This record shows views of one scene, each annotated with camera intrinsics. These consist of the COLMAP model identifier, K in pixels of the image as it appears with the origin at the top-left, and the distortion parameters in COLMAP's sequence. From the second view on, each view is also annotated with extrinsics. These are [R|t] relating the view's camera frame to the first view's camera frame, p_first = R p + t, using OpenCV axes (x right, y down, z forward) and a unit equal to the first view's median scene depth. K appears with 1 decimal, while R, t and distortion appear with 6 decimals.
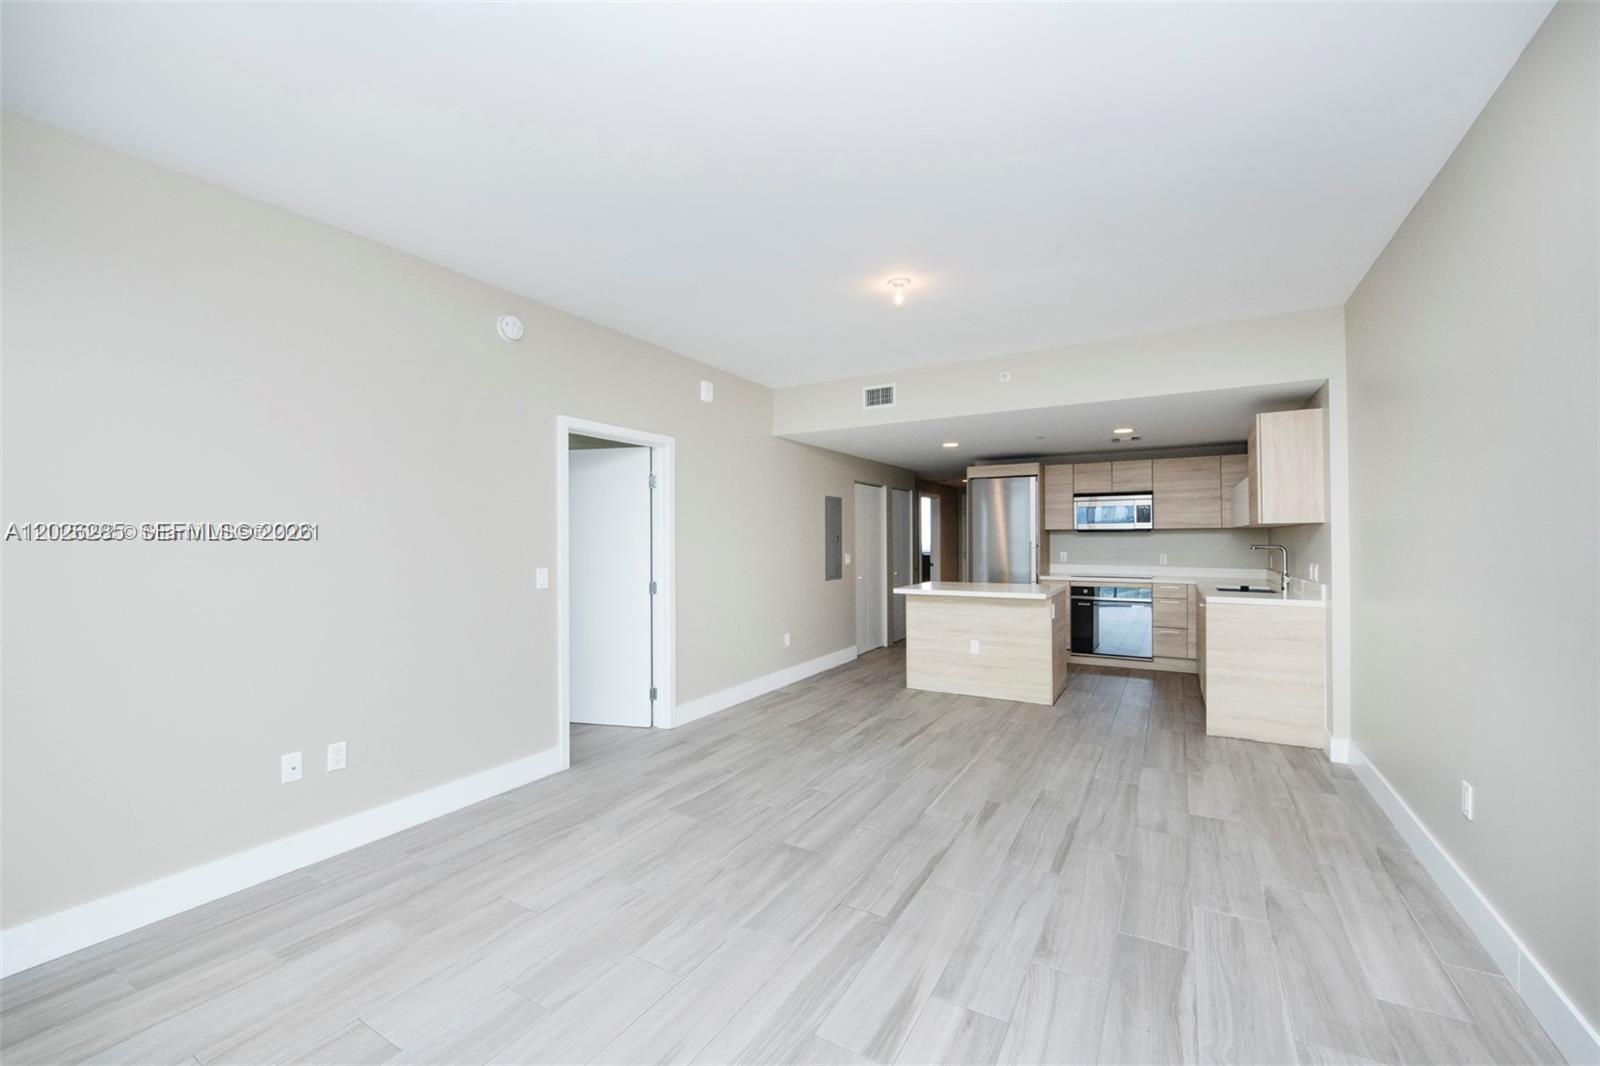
lens RADIAL K [[640.8, 0, 798.1], [0, 640.8, 538.6], [0, 0, 1]] dist [-0.001842, -0.000072]
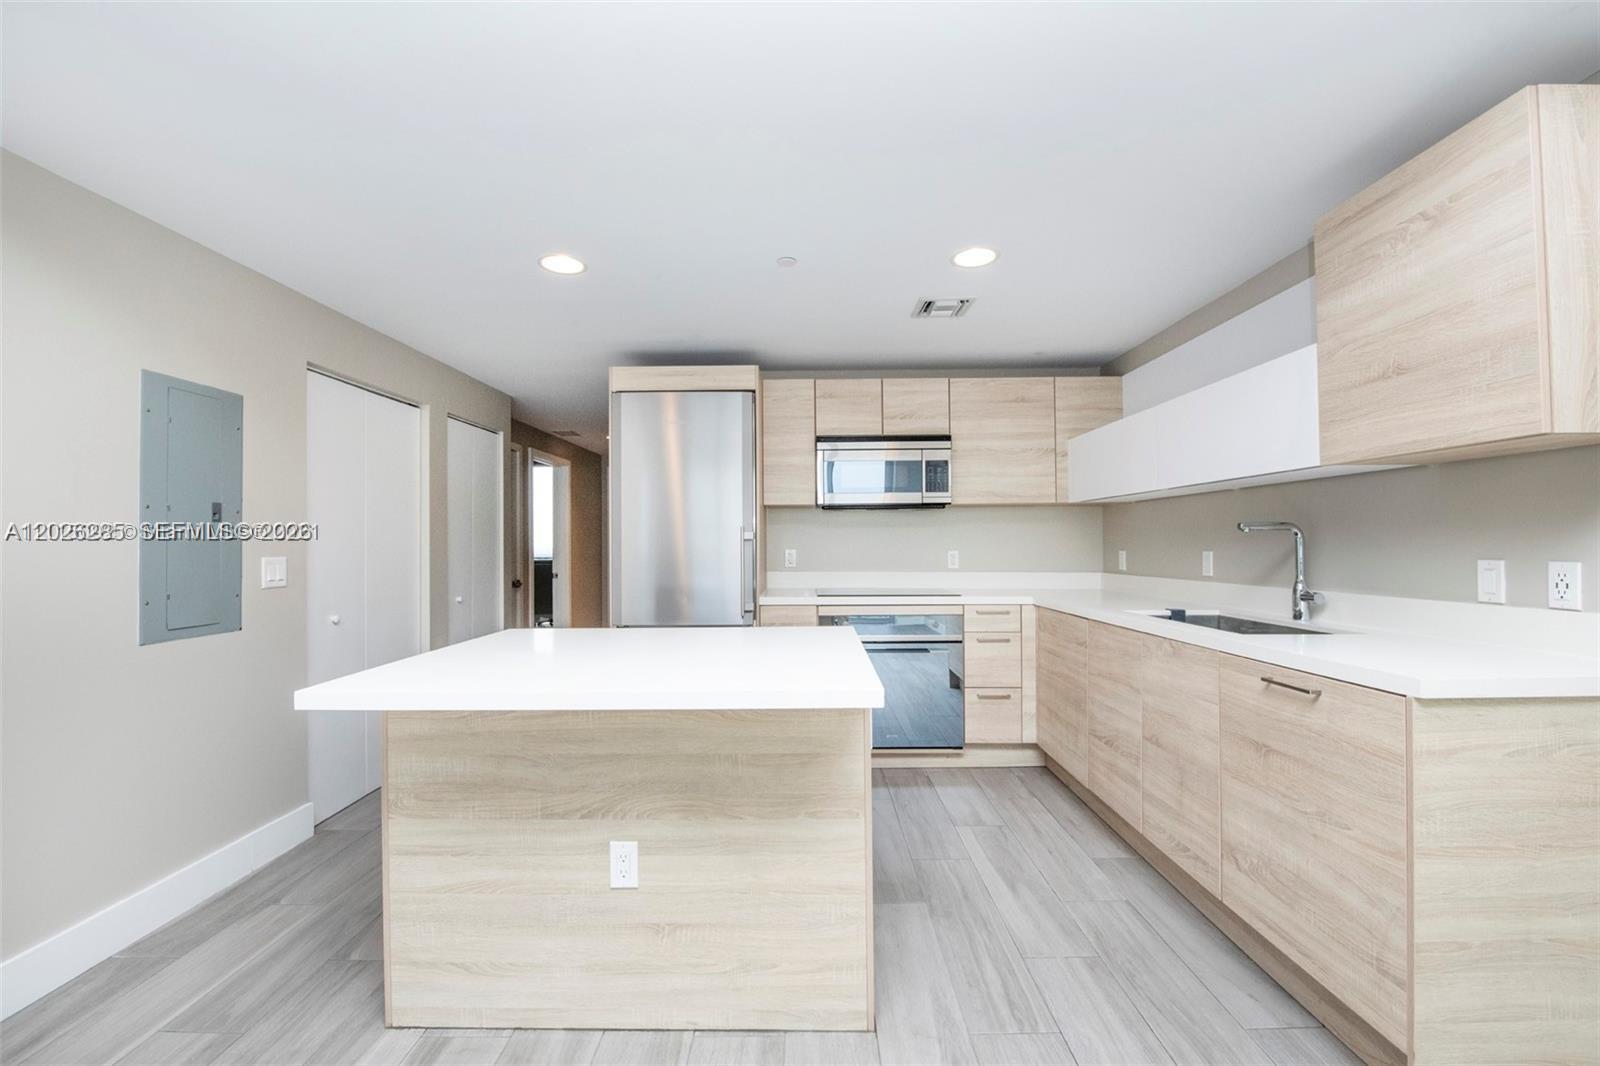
lens RADIAL K [[675.6, 0, 806.2], [0, 675.6, 537.8], [0, 0, 1]] dist [-0.016438, -0.000119]
pose [[0.863725, 0.001459, 0.503961, 0.152577], [0.004849, 0.999925, -0.011205, 0.018652], [-0.503940, 0.012122, 0.863654, 0.547429]]
